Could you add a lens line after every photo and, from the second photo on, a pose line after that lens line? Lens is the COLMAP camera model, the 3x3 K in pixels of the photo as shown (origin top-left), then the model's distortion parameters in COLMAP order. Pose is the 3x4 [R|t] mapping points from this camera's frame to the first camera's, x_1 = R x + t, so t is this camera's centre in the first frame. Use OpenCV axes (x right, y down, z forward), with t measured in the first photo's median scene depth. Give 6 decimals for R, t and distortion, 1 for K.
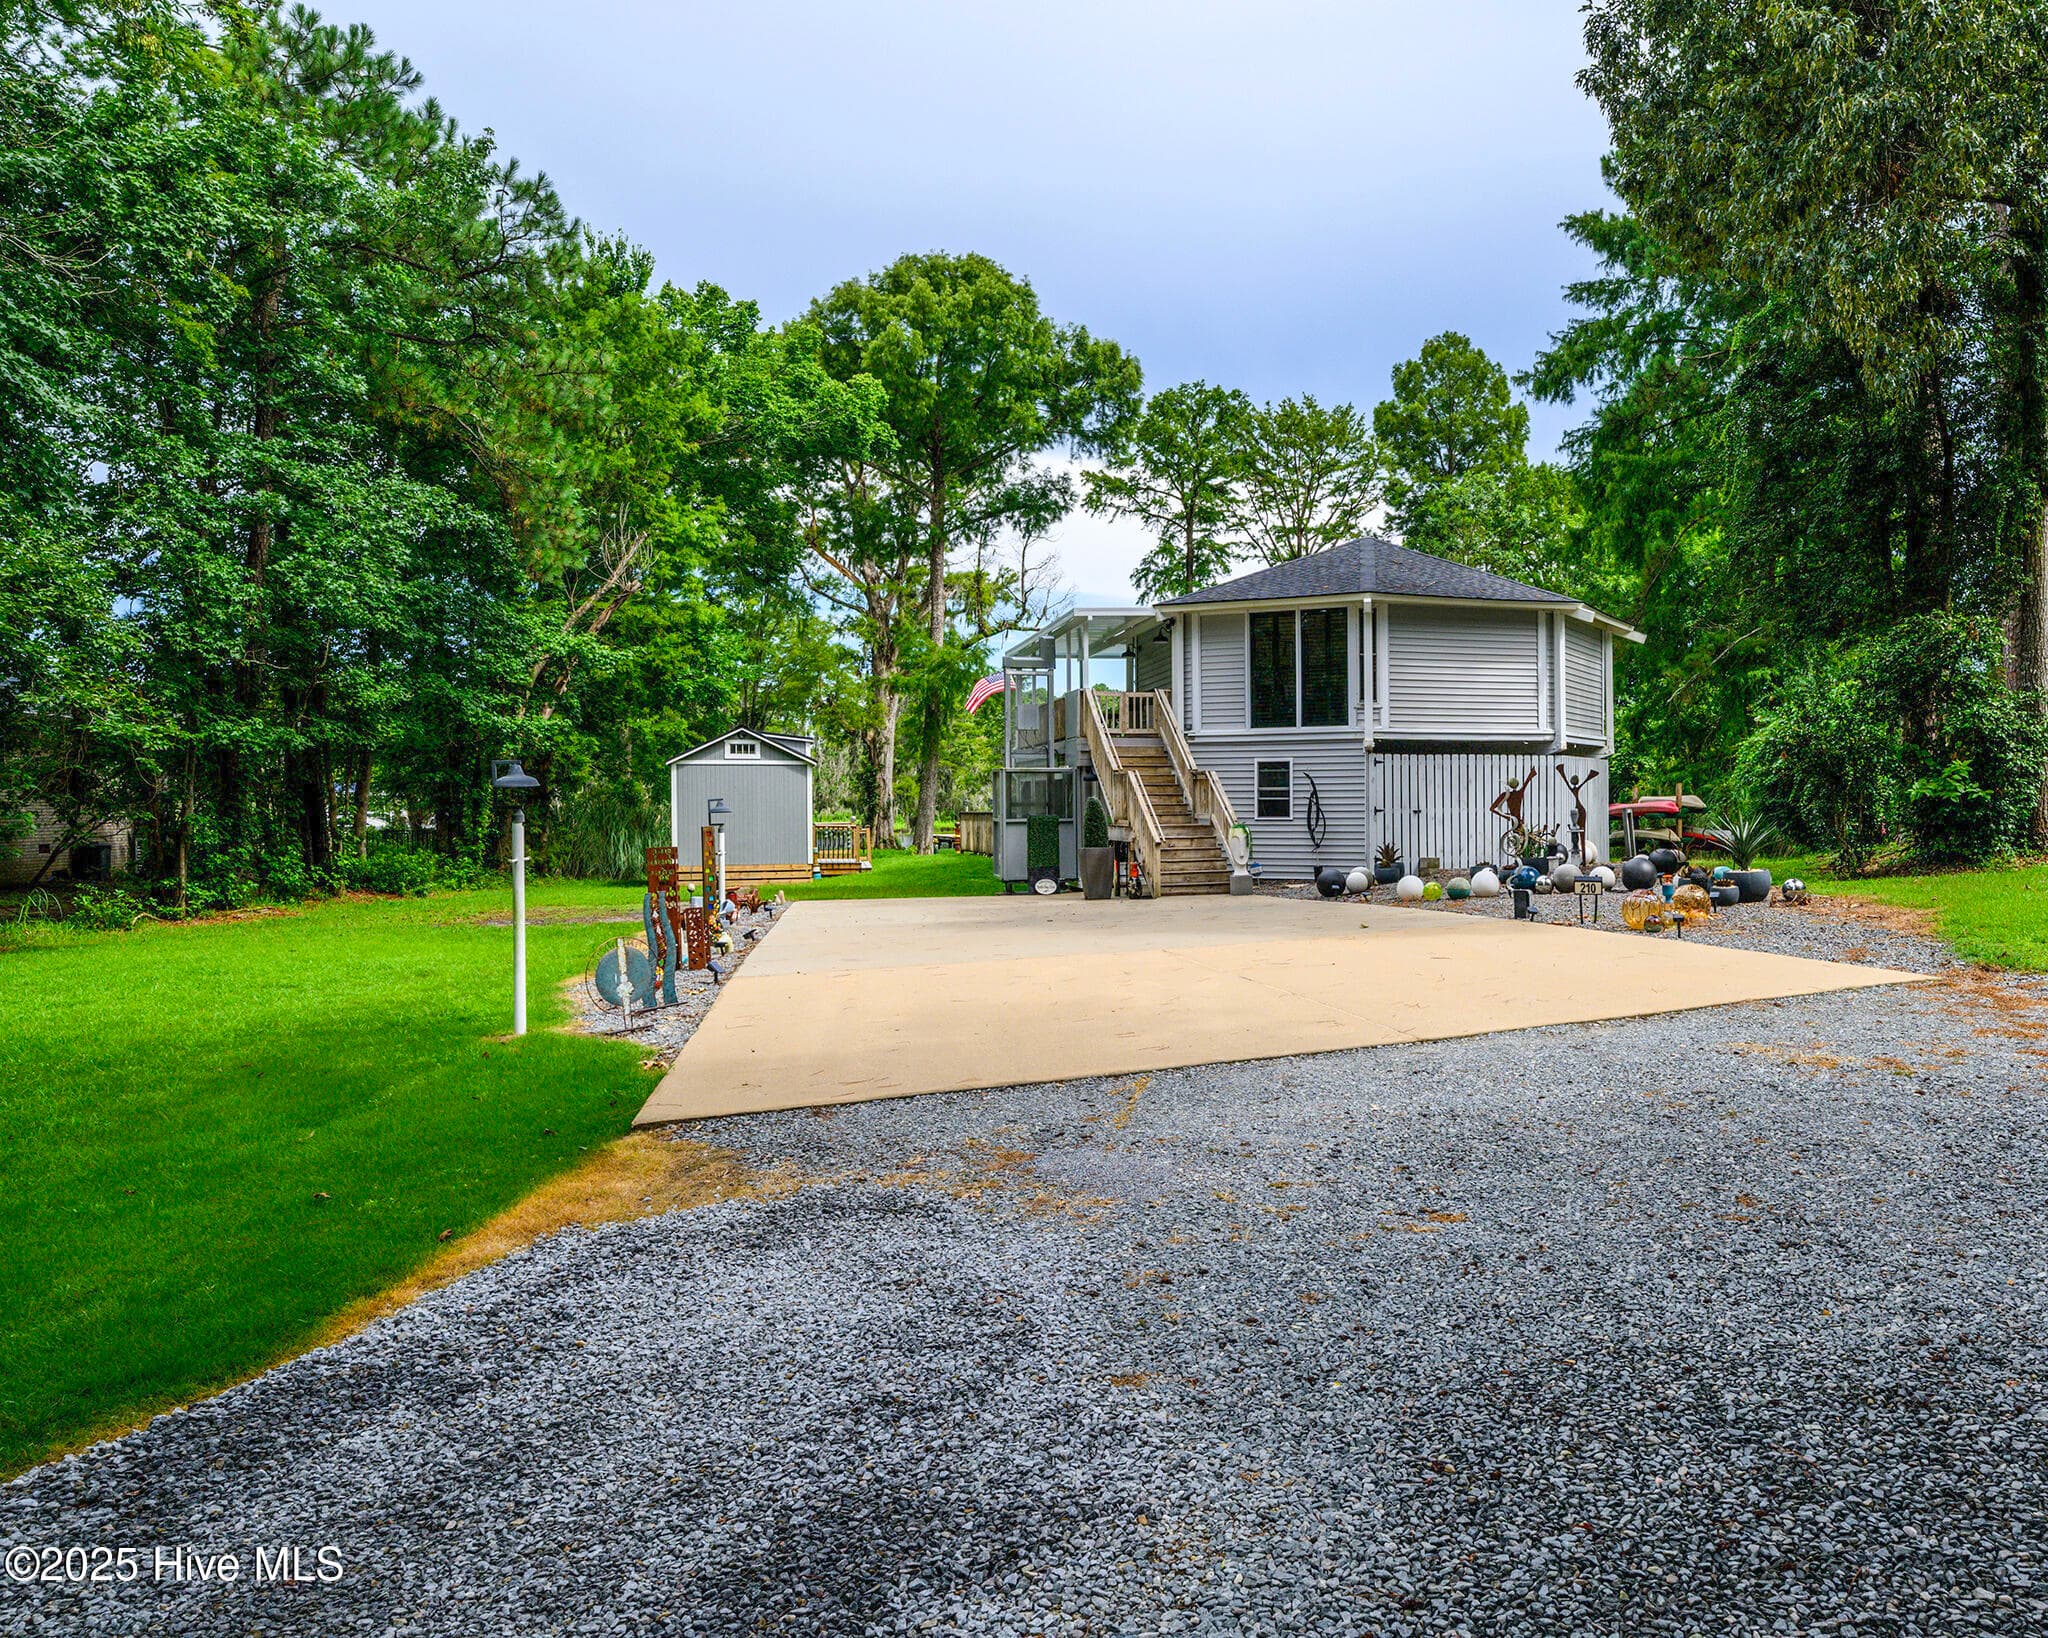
lens RADIAL K [[1513.8, 0, 1346.8], [0, 1513.8, 815.0], [0, 0, 1]] dist [-0.002534, 0.000792]
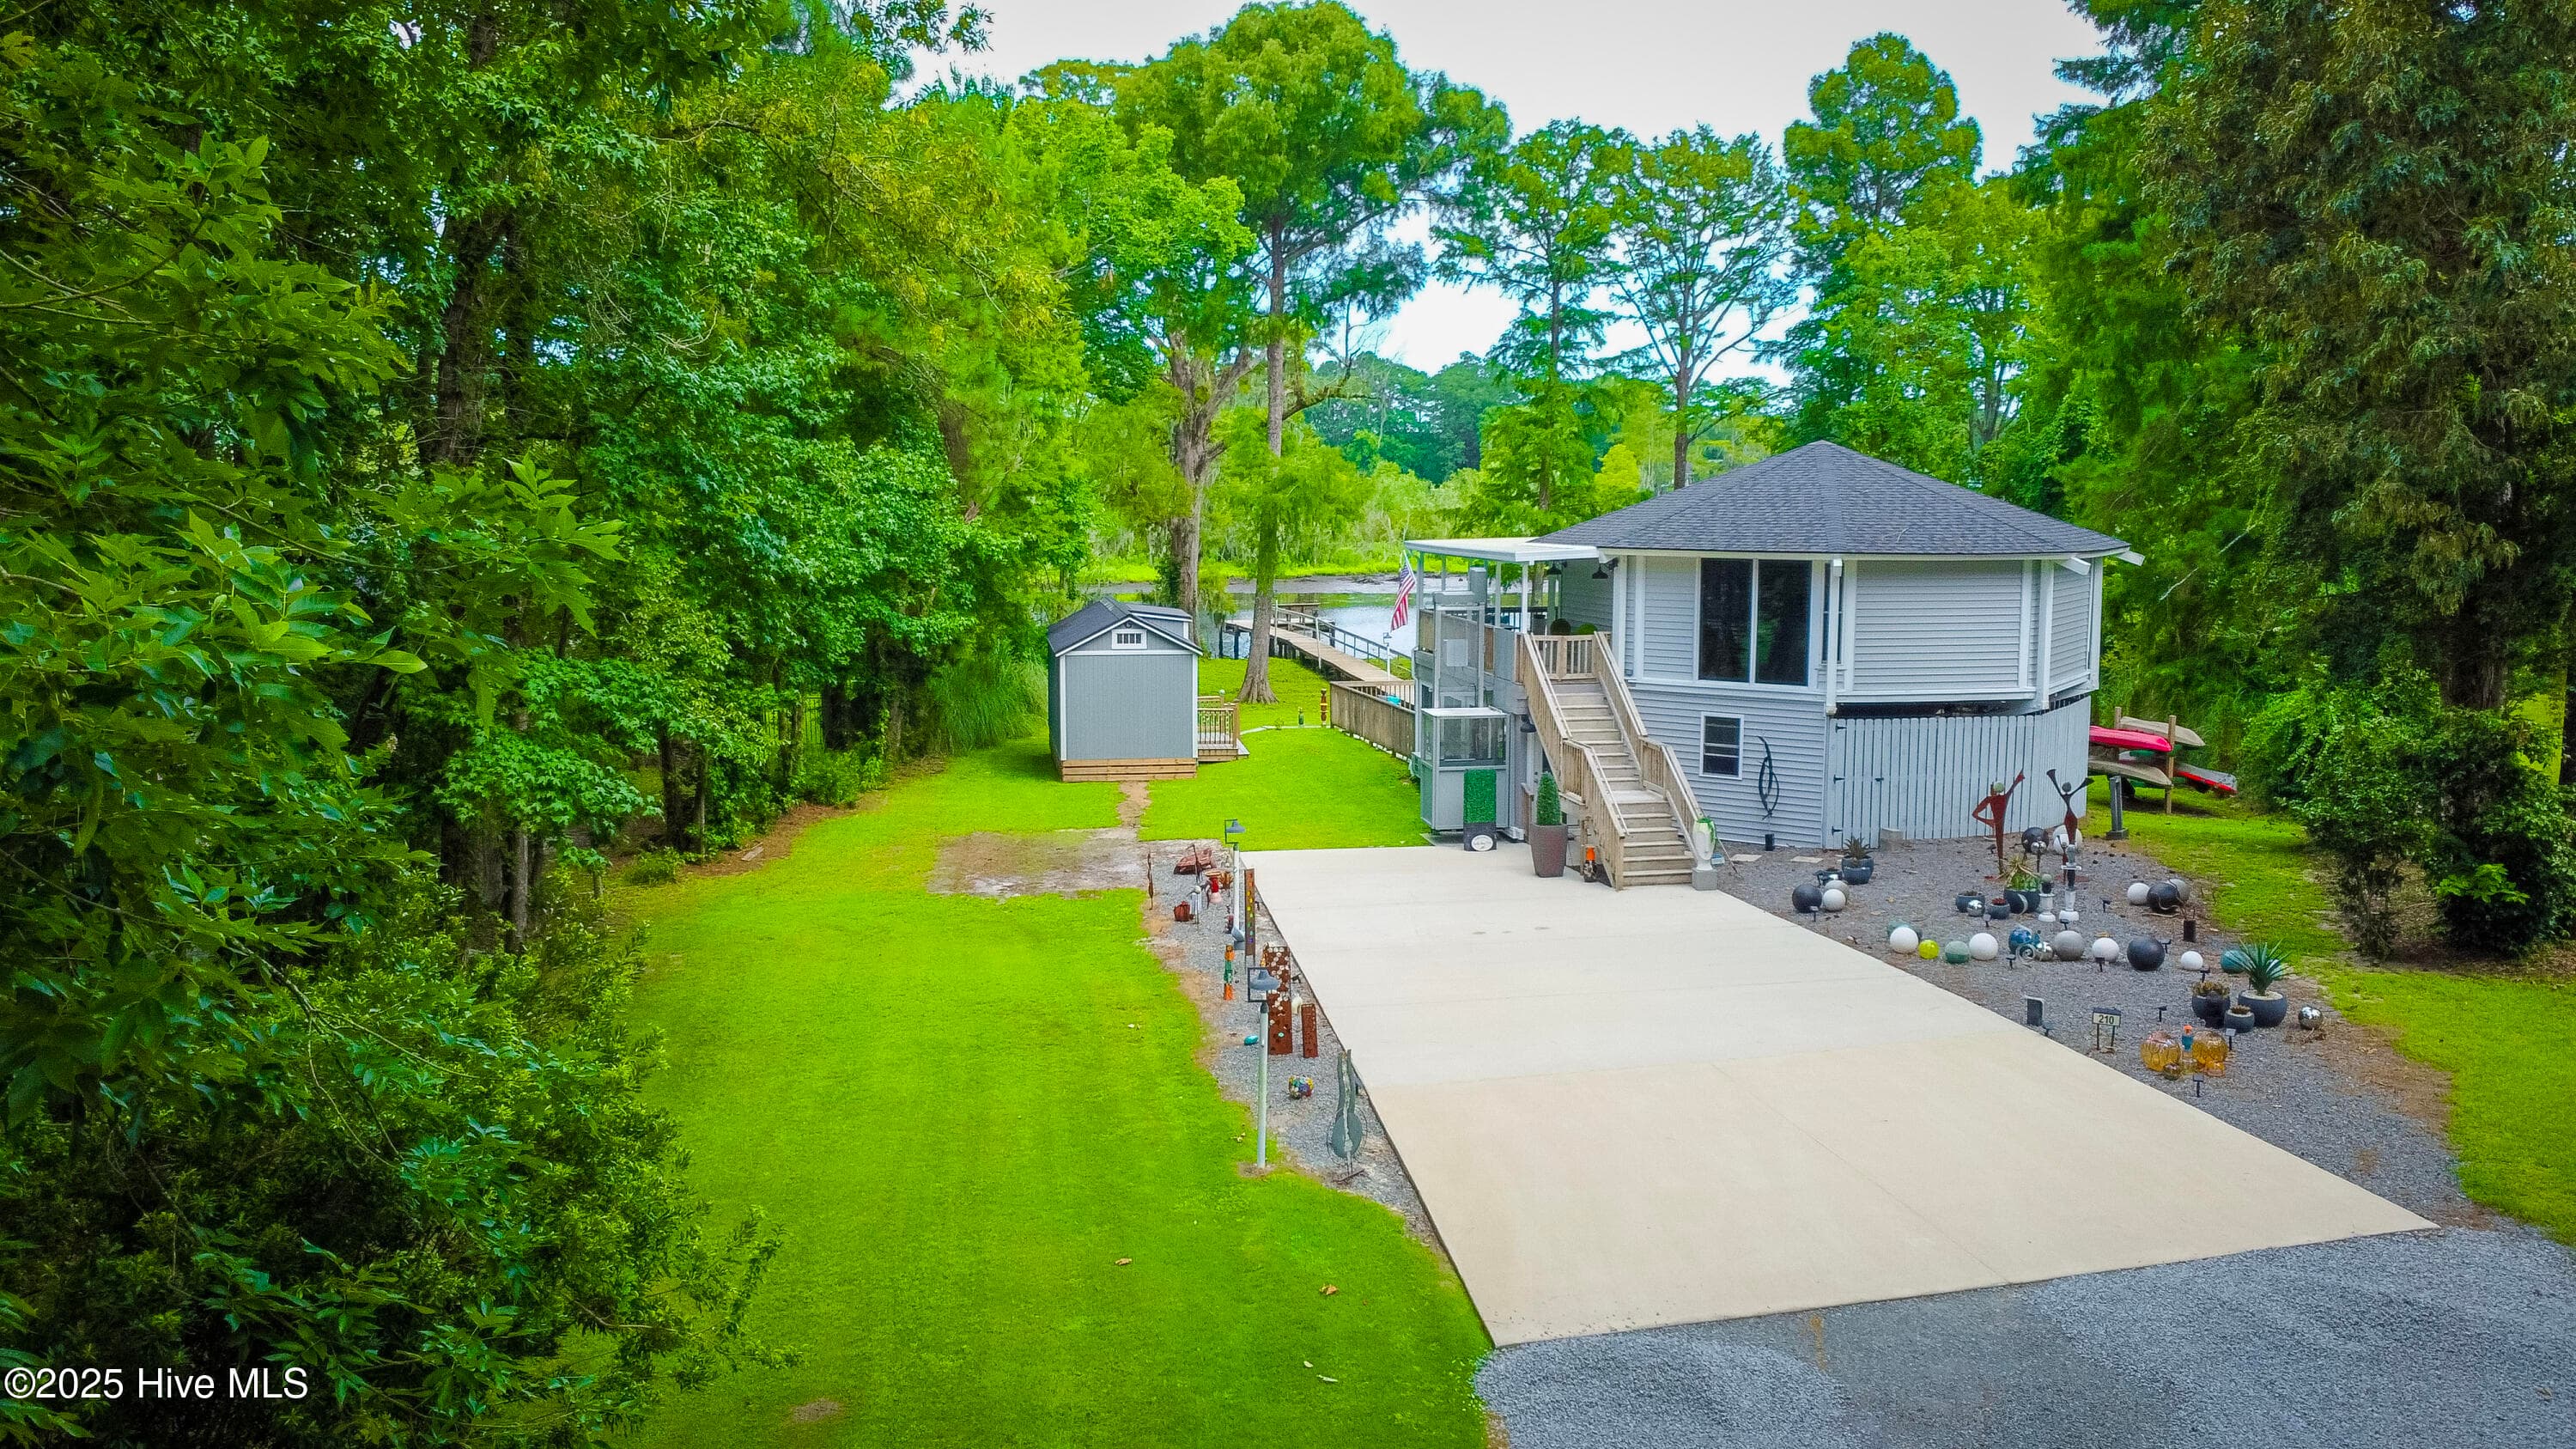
lens RADIAL K [[1950.2, 0, 1290.8], [0, 1950.2, 740.3], [0, 0, 1]] dist [-0.013666, 0.008559]
pose [[0.982228, 0.028444, -0.185523, -0.063606], [-0.004077, 0.991450, 0.130423, -0.130444], [0.187647, -0.127349, 0.973946, -0.173312]]
